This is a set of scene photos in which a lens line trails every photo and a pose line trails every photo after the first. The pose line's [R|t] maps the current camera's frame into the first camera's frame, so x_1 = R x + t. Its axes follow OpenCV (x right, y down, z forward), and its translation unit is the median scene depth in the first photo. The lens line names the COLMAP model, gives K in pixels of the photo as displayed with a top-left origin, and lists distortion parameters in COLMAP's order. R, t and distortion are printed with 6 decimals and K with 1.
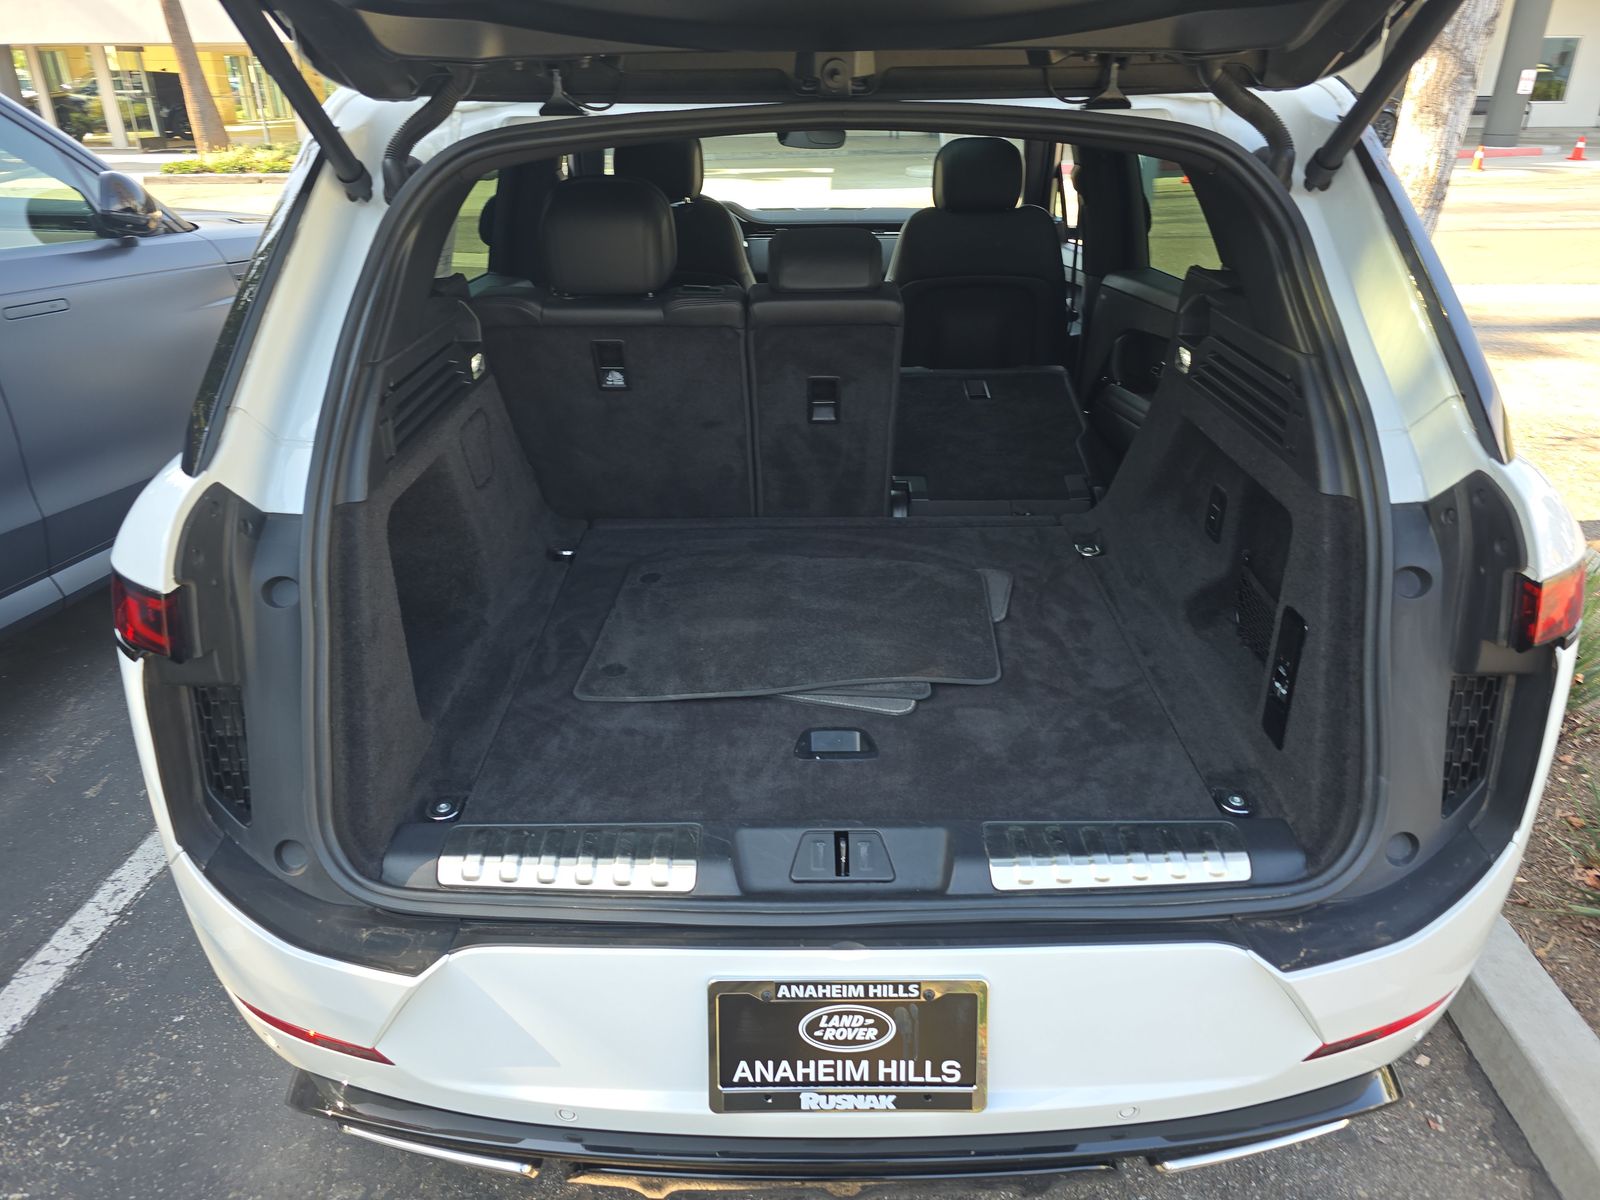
lens RADIAL K [[1052.9, 0, 867.2], [0, 1052.9, 597.2], [0, 0, 1]] dist [0.037935, -0.025978]
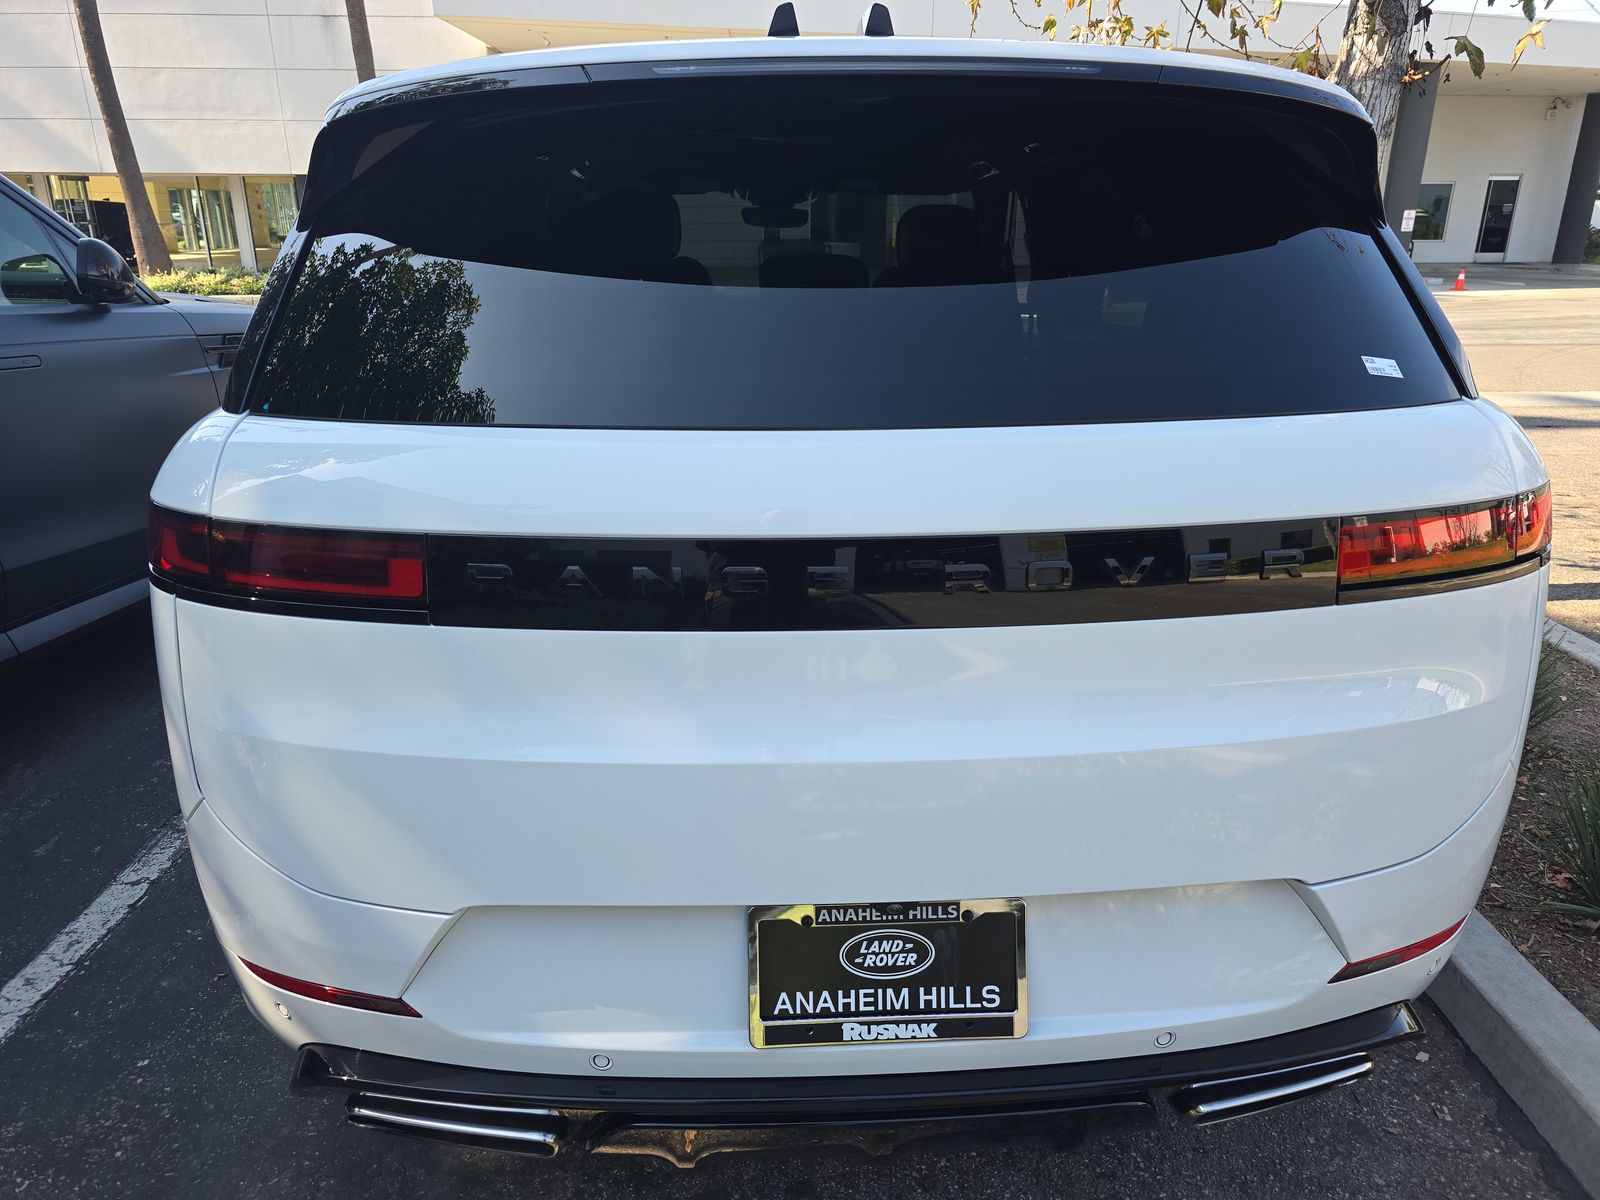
lens RADIAL K [[1052.9, 0, 867.2], [0, 1052.9, 597.2], [0, 0, 1]] dist [0.037935, -0.025978]
pose [[0.998135, -0.021424, 0.057154, -0.058762], [0.027580, 0.993637, -0.109197, 0.121305], [-0.054451, 0.110570, 0.992376, -0.018367]]
